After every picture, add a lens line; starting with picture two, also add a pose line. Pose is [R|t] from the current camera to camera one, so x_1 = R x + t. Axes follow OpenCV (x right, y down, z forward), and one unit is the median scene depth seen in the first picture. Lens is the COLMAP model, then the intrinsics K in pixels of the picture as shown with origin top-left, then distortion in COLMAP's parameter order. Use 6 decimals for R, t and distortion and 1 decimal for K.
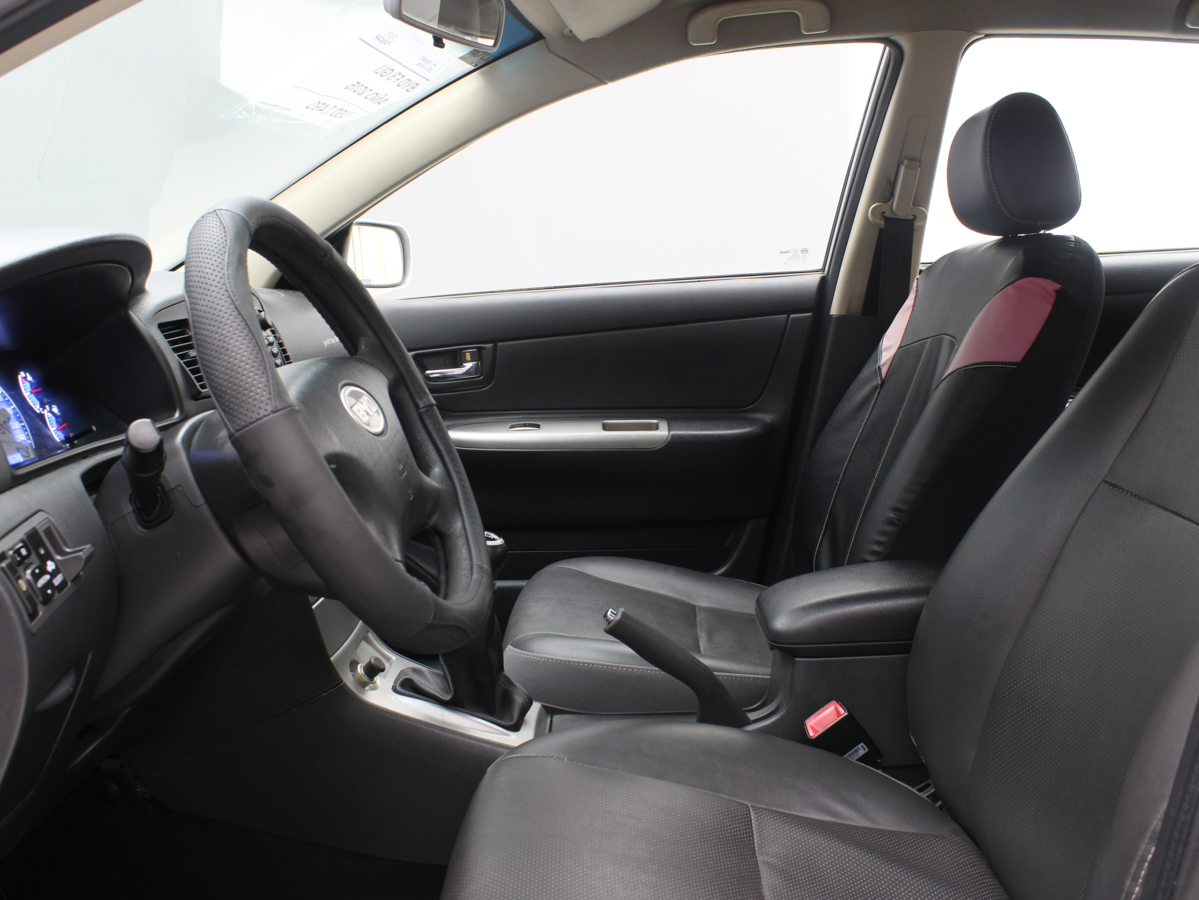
lens RADIAL K [[1210.9, 0, 599.5], [0, 1210.9, 450.0], [0, 0, 1]] dist [-0.142746, 0.135978]
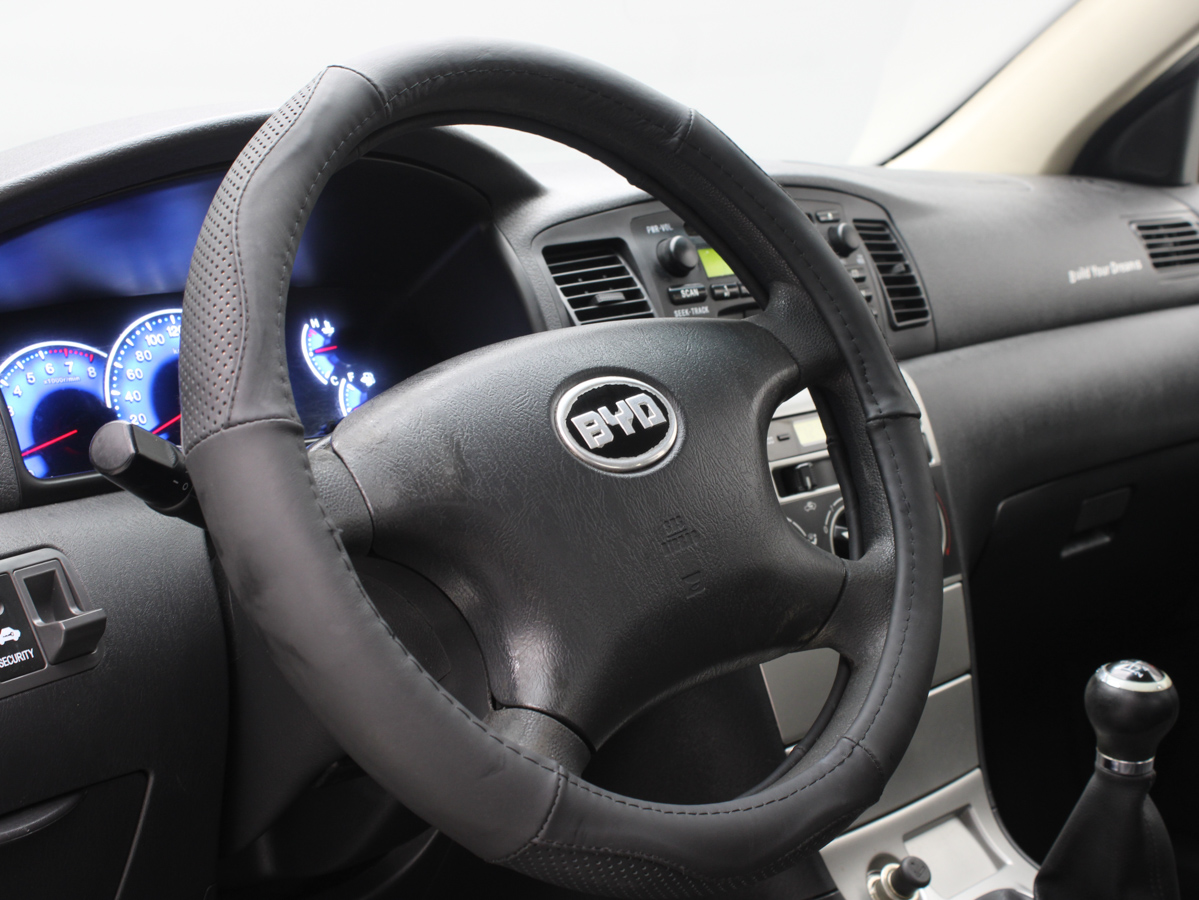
lens RADIAL K [[1901.2, 0, 599.5], [0, 1901.2, 450.0], [0, 0, 1]] dist [-0.031107, 0.020371]
pose [[0.748833, 0.083858, -0.657431, 0.234994], [-0.071928, 0.996387, 0.045166, -0.038131], [0.658844, 0.013466, 0.752159, 0.224634]]
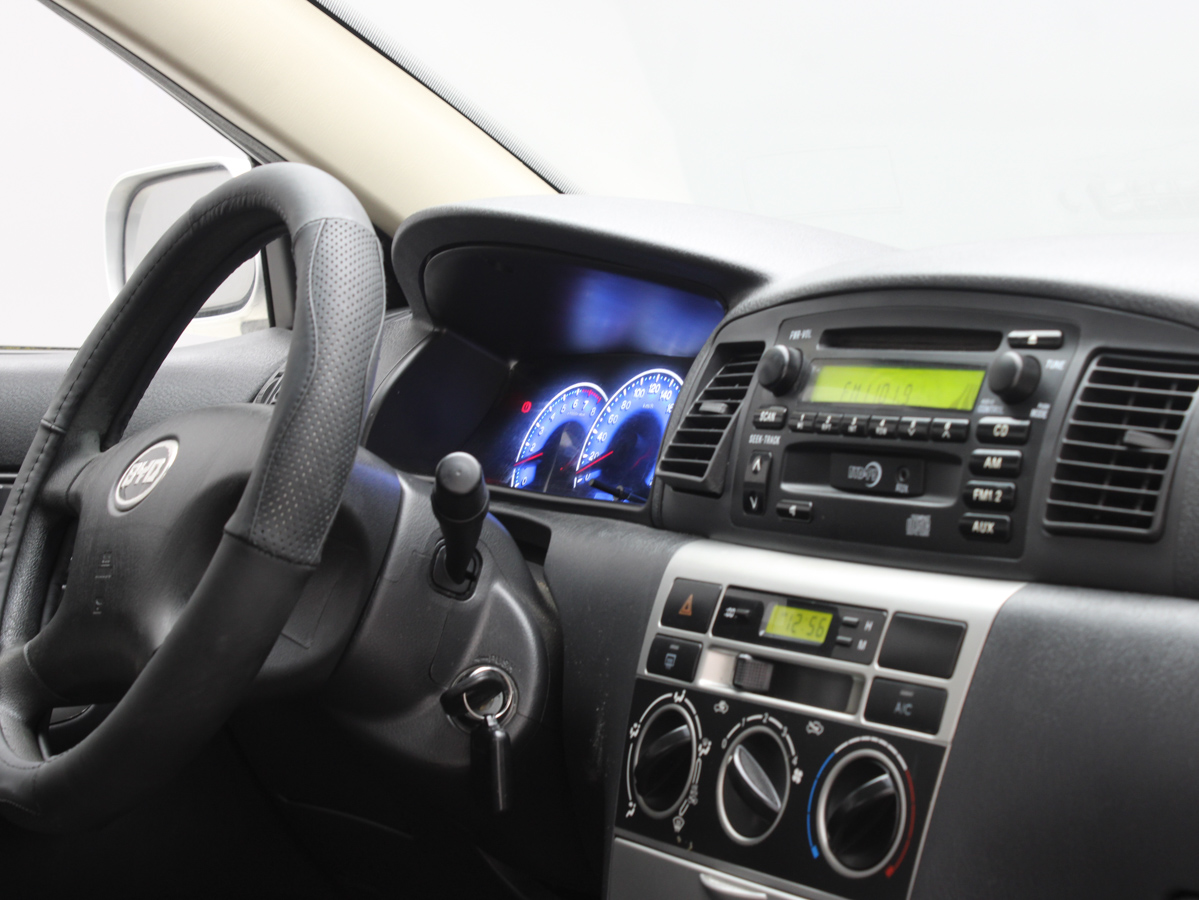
lens RADIAL K [[2546.6, 0, 599.5], [0, 2546.6, 450.0], [0, 0, 1]] dist [0.028756, -0.193210]
pose [[-0.834872, 0.085808, -0.543715, 0.252623], [-0.035873, 0.977193, 0.209302, -0.237846], [0.549274, 0.194245, -0.812753, 1.519225]]
